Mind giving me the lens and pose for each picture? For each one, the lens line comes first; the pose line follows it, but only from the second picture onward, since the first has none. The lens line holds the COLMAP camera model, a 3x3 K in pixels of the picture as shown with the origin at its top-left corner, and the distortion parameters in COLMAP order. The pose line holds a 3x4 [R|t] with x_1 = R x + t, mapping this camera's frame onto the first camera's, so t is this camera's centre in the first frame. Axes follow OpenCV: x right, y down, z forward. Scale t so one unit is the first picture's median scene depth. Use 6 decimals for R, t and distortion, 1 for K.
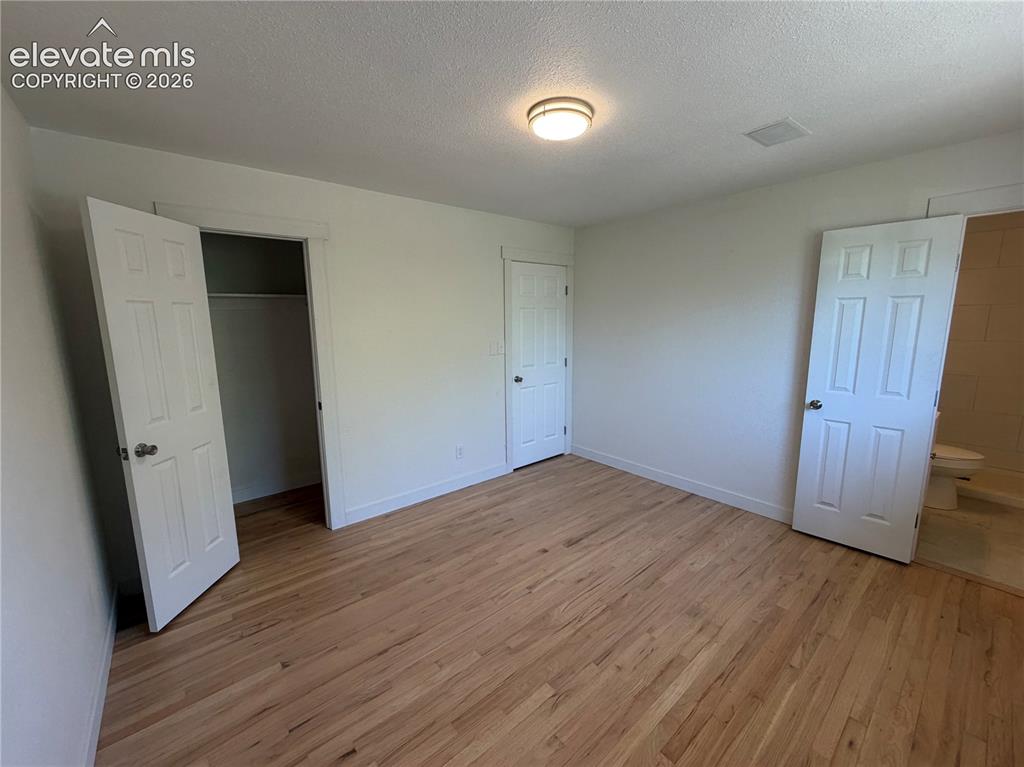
lens RADIAL K [[408.9, 0, 508.9], [0, 408.9, 383.4], [0, 0, 1]] dist [-0.001757, -0.000115]
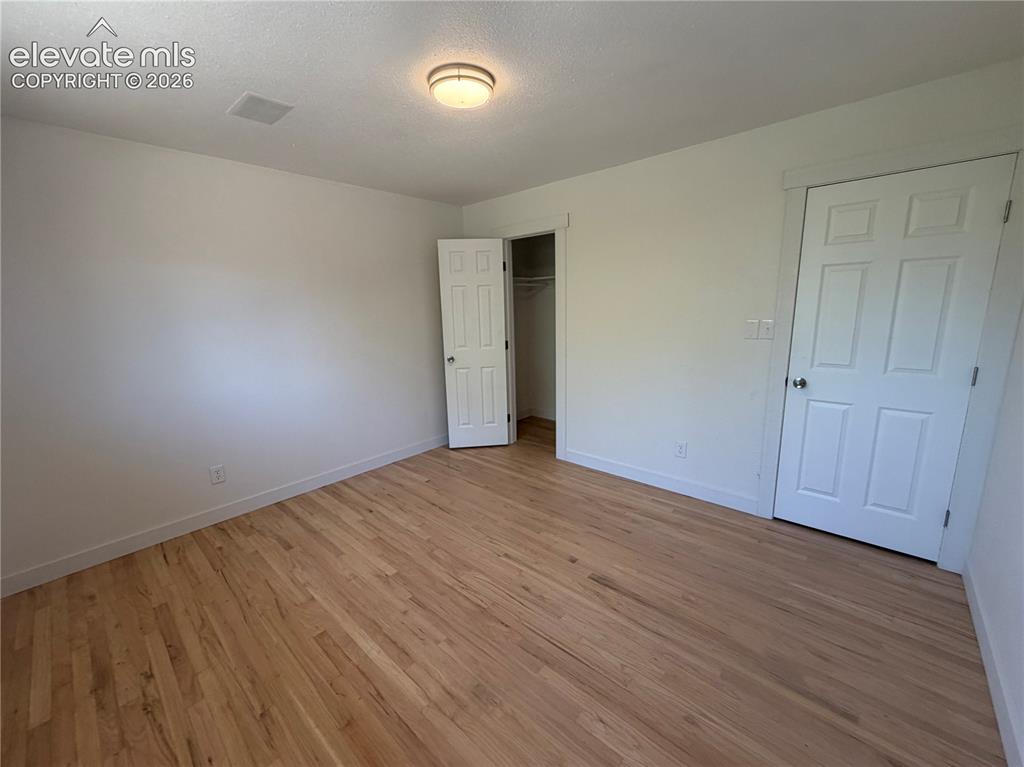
lens RADIAL K [[408.9, 0, 508.9], [0, 408.9, 383.4], [0, 0, 1]] dist [-0.001757, -0.000115]
pose [[0.137359, 0.201844, -0.969738, 0.982094], [-0.133309, 0.973878, 0.183823, -0.114045], [0.981510, 0.104024, 0.160679, 0.810774]]
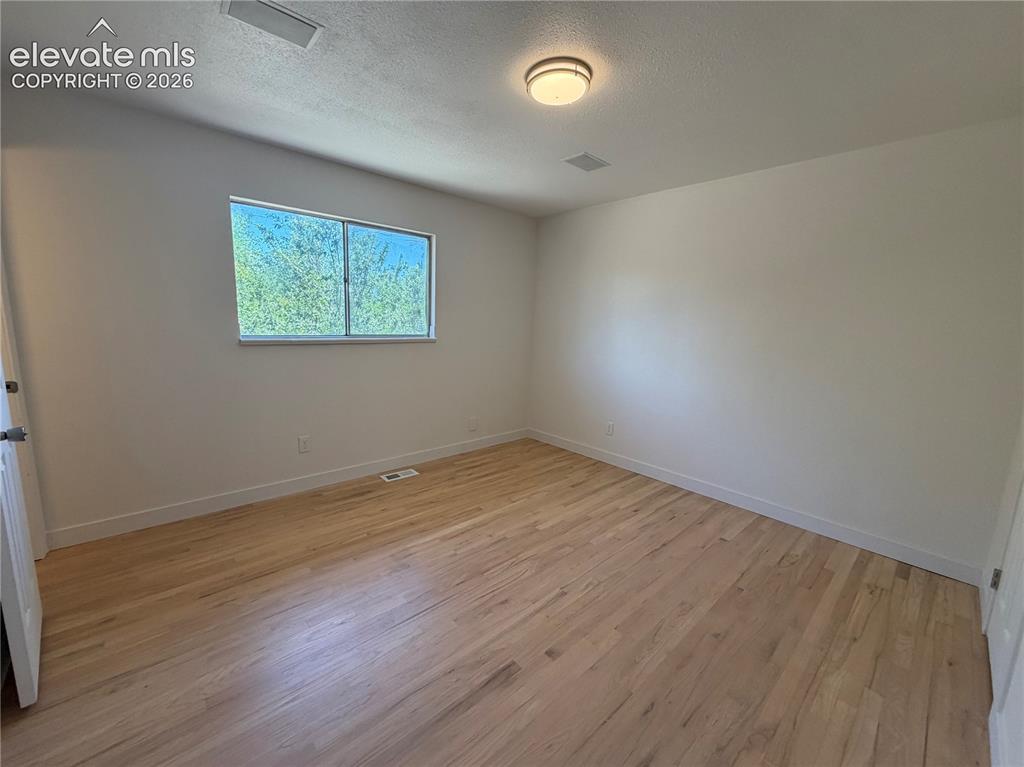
lens RADIAL K [[408.9, 0, 508.9], [0, 408.9, 383.4], [0, 0, 1]] dist [-0.001757, -0.000115]
pose [[-0.998937, -0.015879, -0.043282, 0.216720], [-0.028641, 0.949417, 0.312710, -0.203205], [0.036128, 0.313617, -0.948862, 1.720066]]
